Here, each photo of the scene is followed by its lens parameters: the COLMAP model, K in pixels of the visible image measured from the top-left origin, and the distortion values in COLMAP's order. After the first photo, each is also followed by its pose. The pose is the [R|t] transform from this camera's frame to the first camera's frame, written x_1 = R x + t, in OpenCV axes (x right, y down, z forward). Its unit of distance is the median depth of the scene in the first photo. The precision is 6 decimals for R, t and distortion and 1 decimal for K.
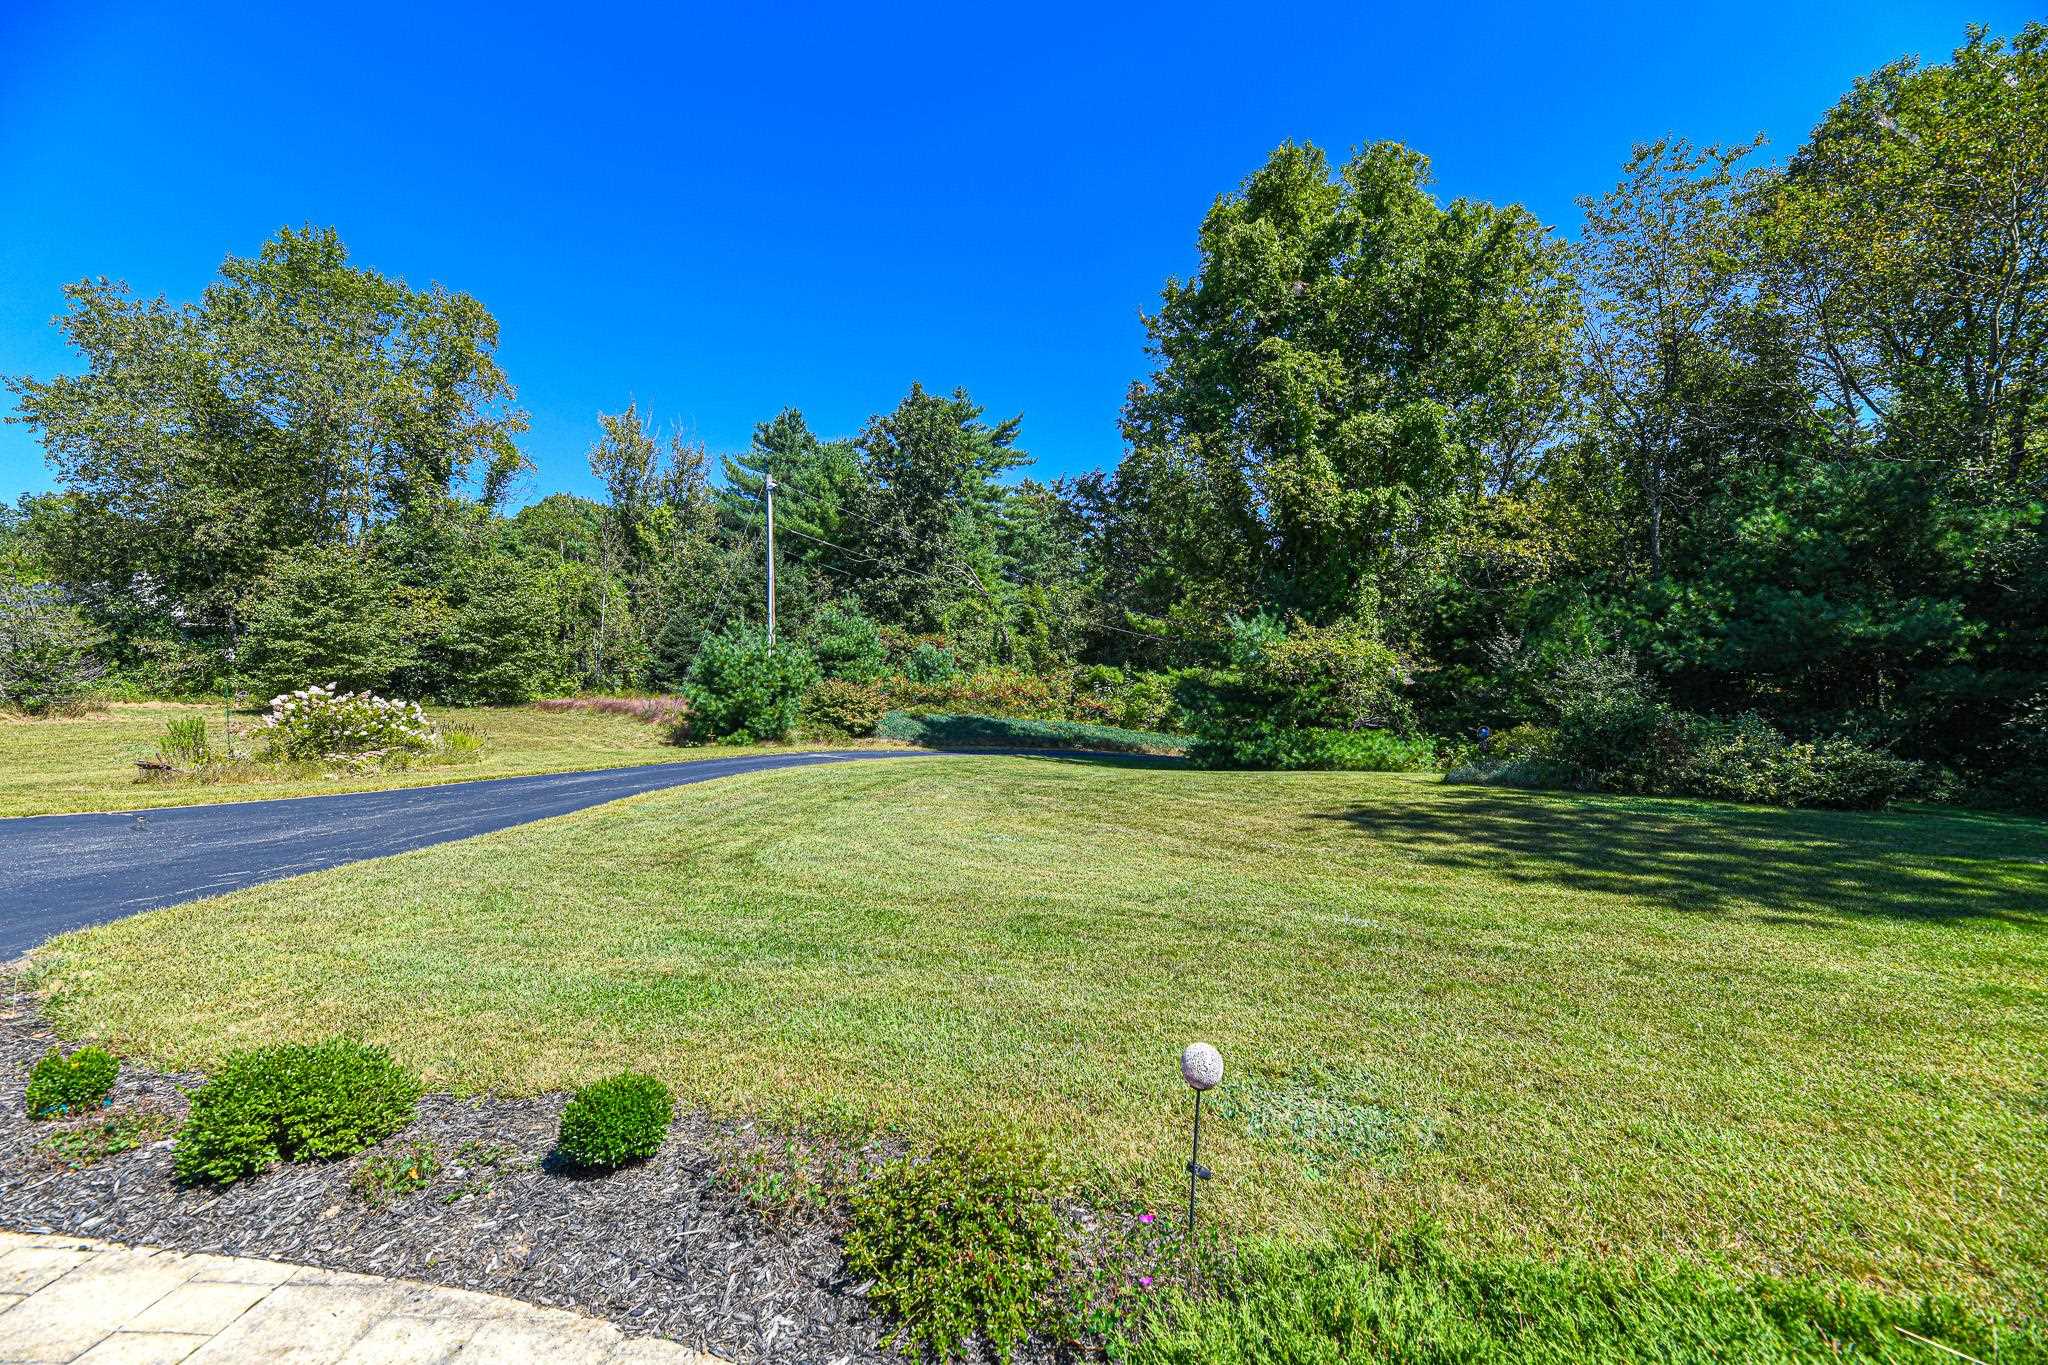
lens RADIAL K [[829.8, 0, 1018.8], [0, 829.8, 681.9], [0, 0, 1]] dist [-0.003010, -0.001173]
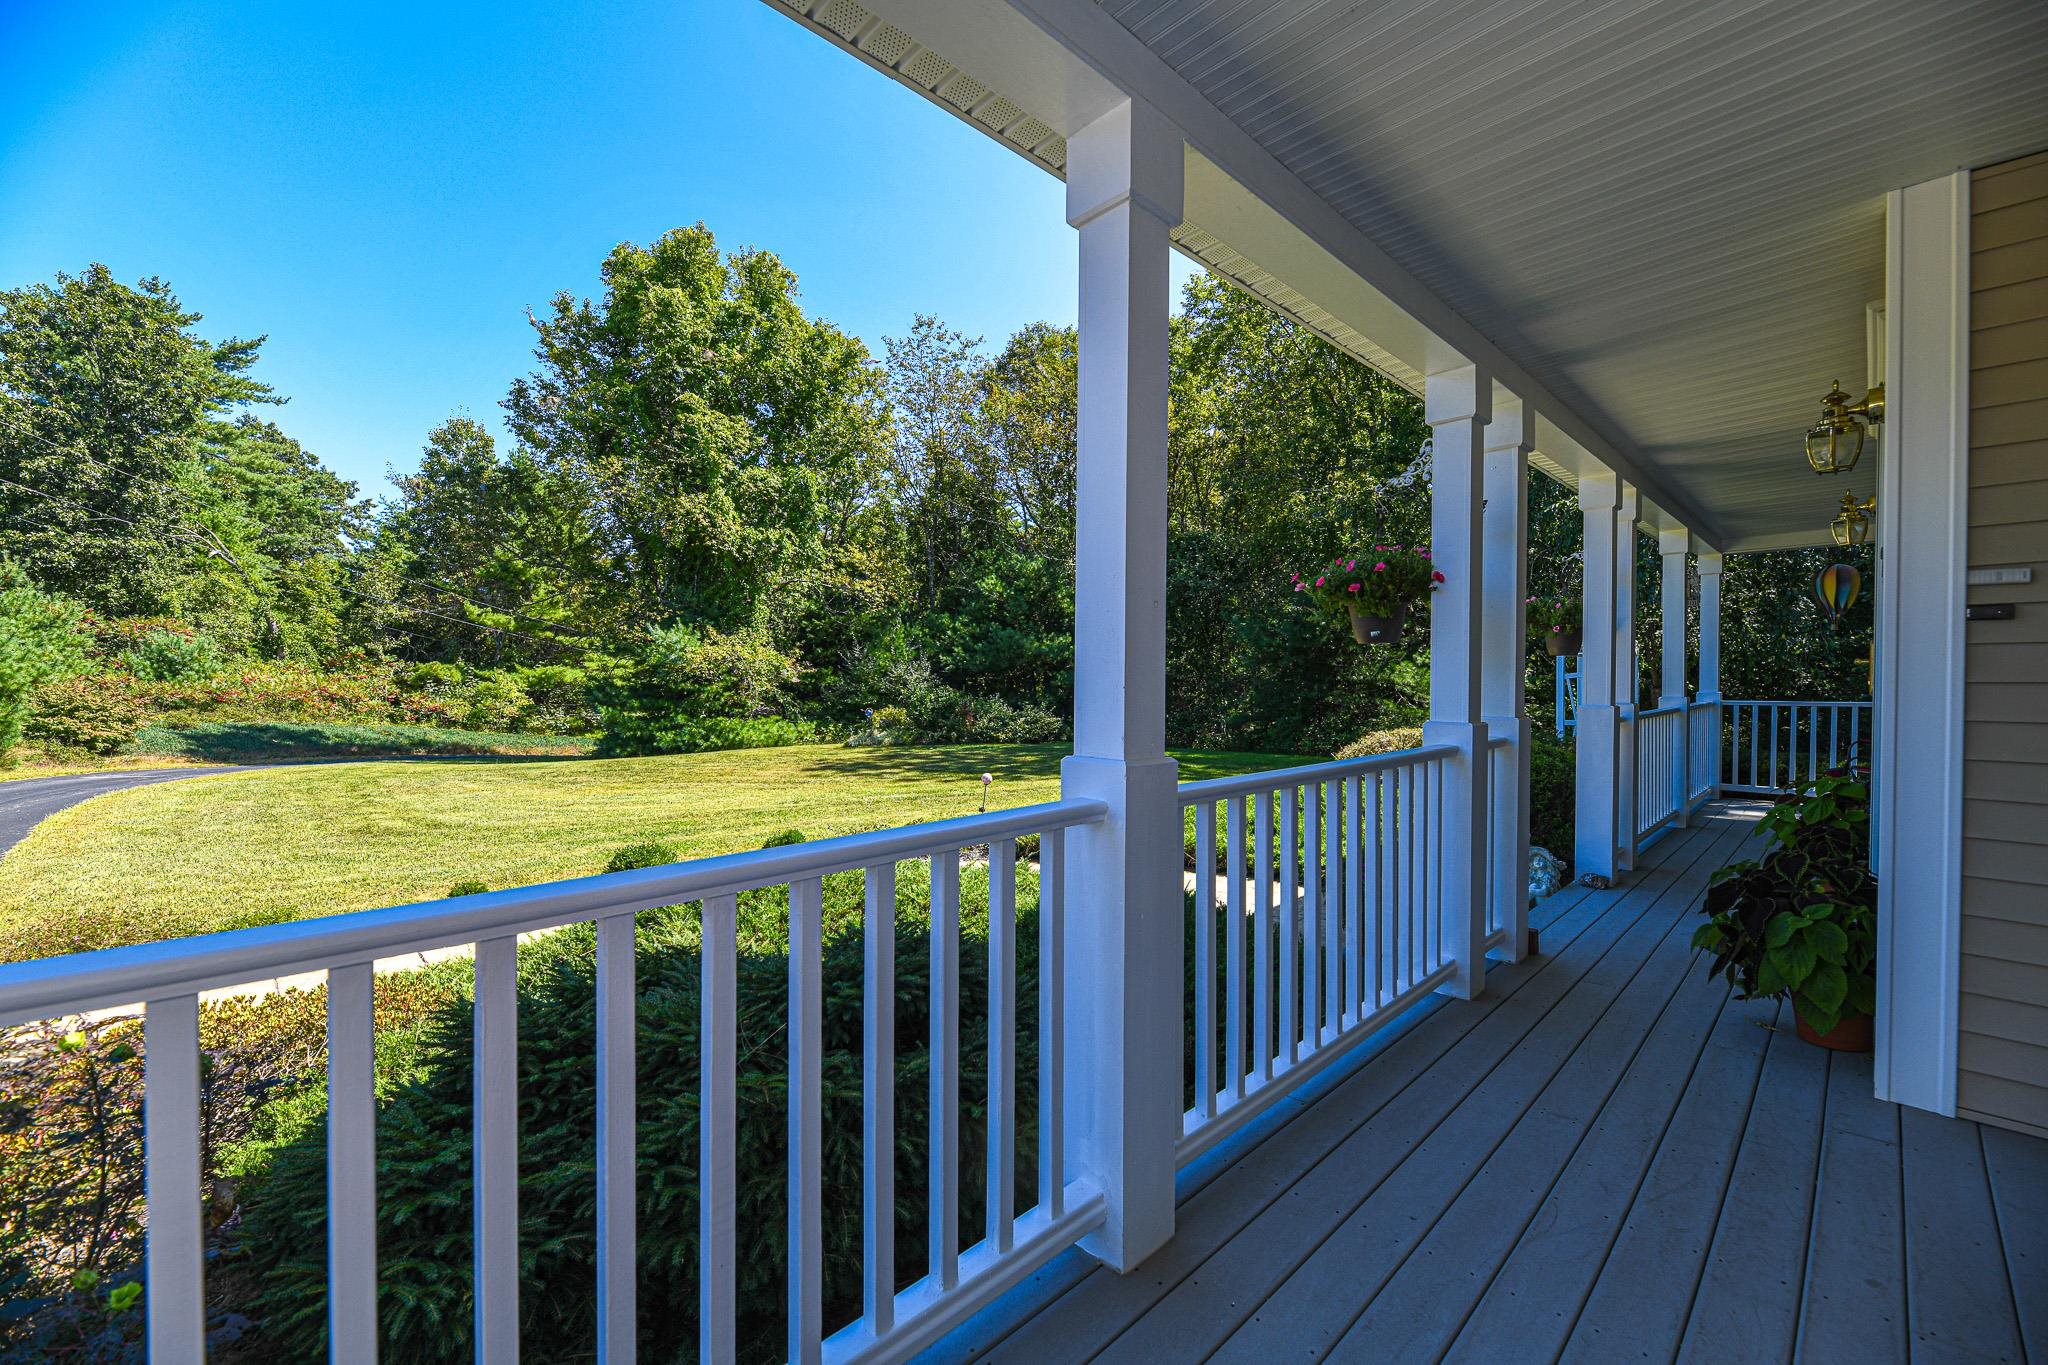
lens RADIAL K [[829.8, 0, 1041.1], [0, 829.8, 688.1], [0, 0, 1]] dist [-0.003010, -0.001173]
pose [[0.675039, -0.010811, 0.737703, -0.204742], [0.002733, 0.999922, 0.012153, -0.001339], [-0.737777, -0.006188, 0.675016, -0.158990]]
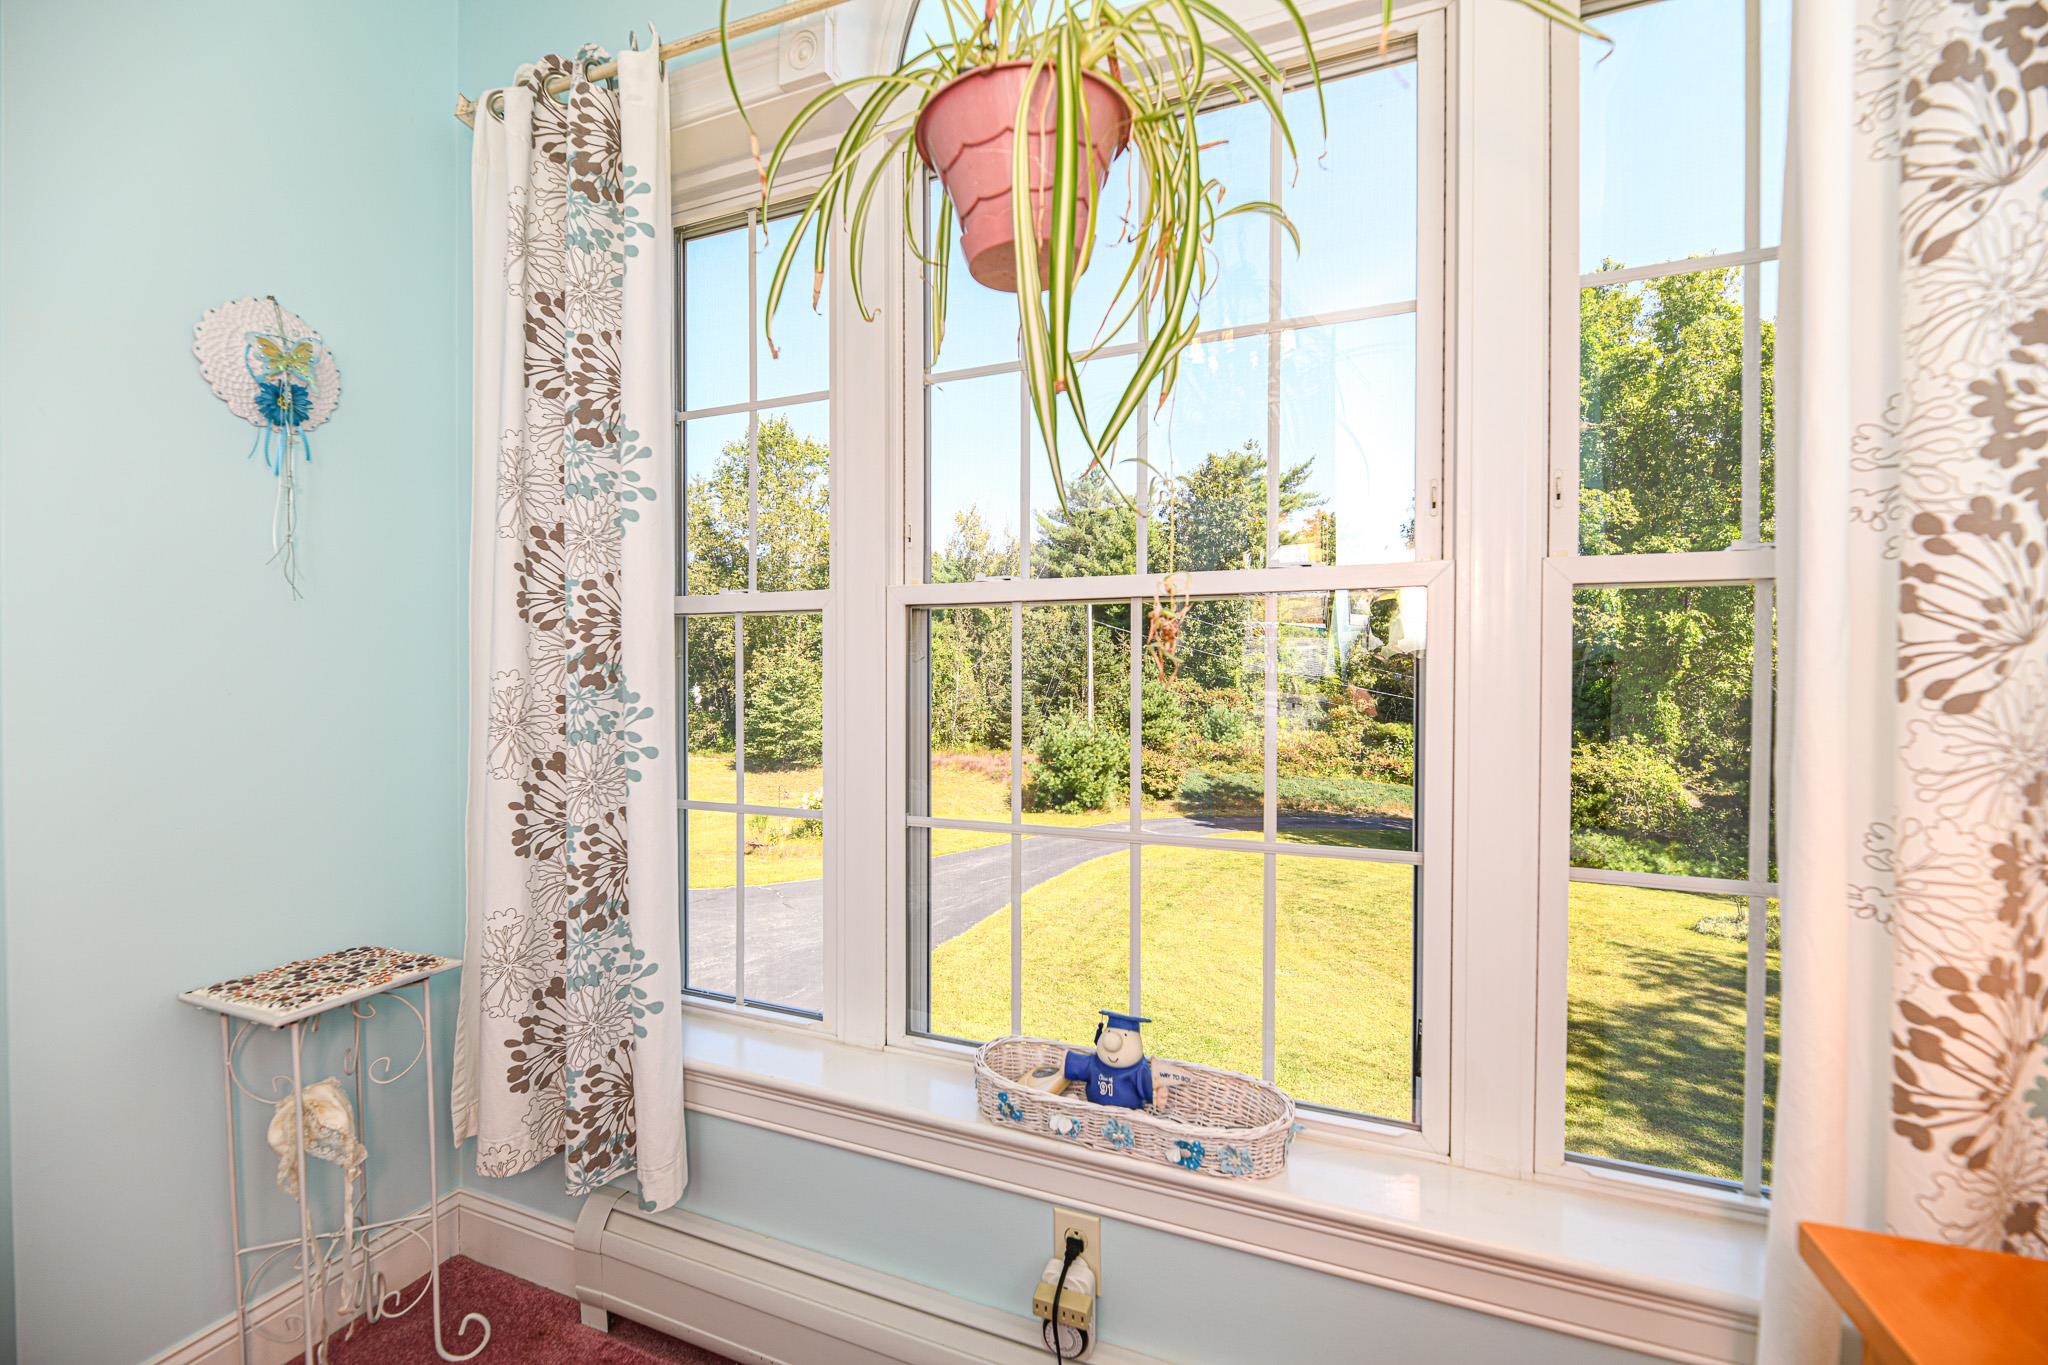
lens RADIAL K [[829.8, 0, 1015.4], [0, 829.8, 685.4], [0, 0, 1]] dist [-0.003010, -0.001173]
pose [[0.941109, 0.006542, -0.338040, 0.012360], [-0.002512, 0.999920, 0.012359, -0.134469], [0.338094, -0.010782, 0.941050, -0.225036]]
